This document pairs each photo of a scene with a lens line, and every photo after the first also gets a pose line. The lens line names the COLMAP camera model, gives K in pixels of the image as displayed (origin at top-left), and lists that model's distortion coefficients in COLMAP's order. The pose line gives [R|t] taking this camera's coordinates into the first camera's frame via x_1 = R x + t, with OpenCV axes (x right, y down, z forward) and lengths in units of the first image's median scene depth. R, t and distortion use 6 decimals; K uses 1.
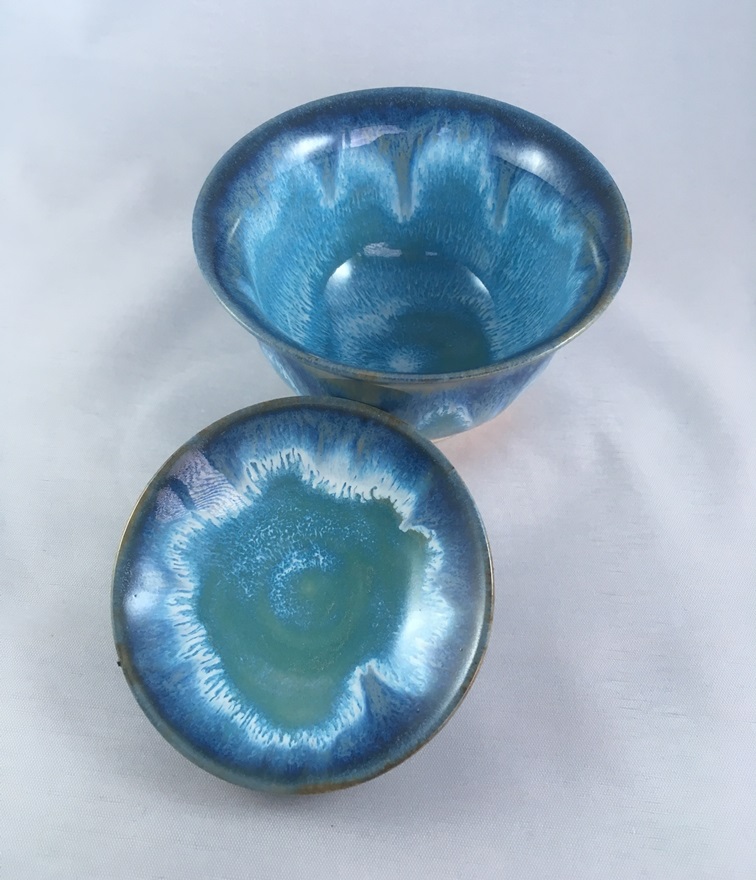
lens RADIAL K [[770.3, 0, 372.2], [0, 770.3, 441.1], [0, 0, 1]] dist [0.003503, -0.000645]
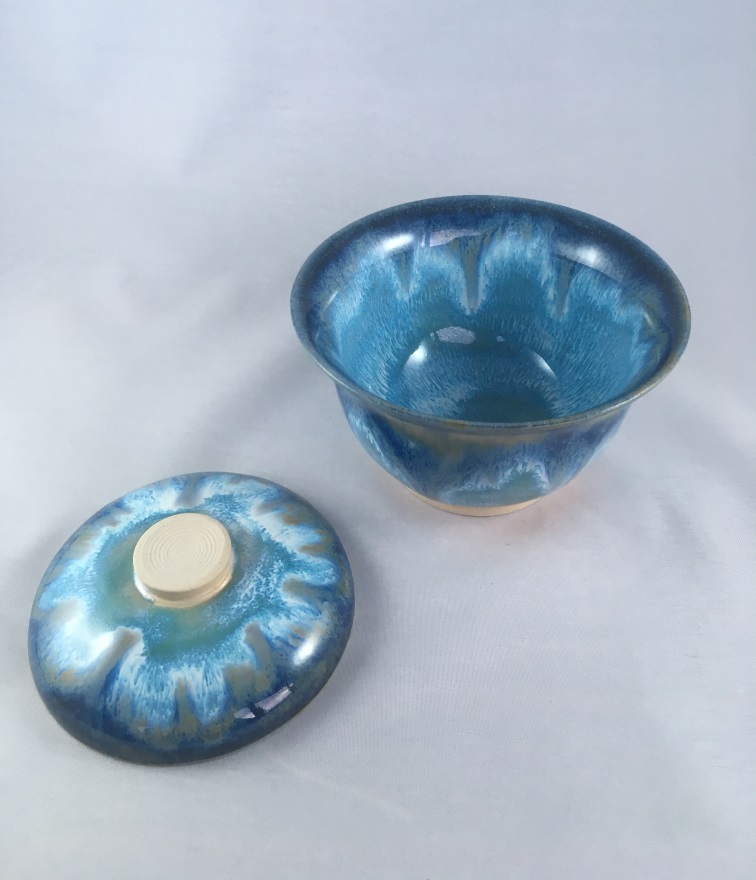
lens RADIAL K [[770.3, 0, 381.6], [0, 770.3, 436.8], [0, 0, 1]] dist [0.003503, -0.000645]
pose [[0.999326, -0.008242, -0.035781, -0.052586], [0.001443, 0.982549, -0.186001, 0.096740], [0.036689, 0.185823, 0.981898, -0.044878]]
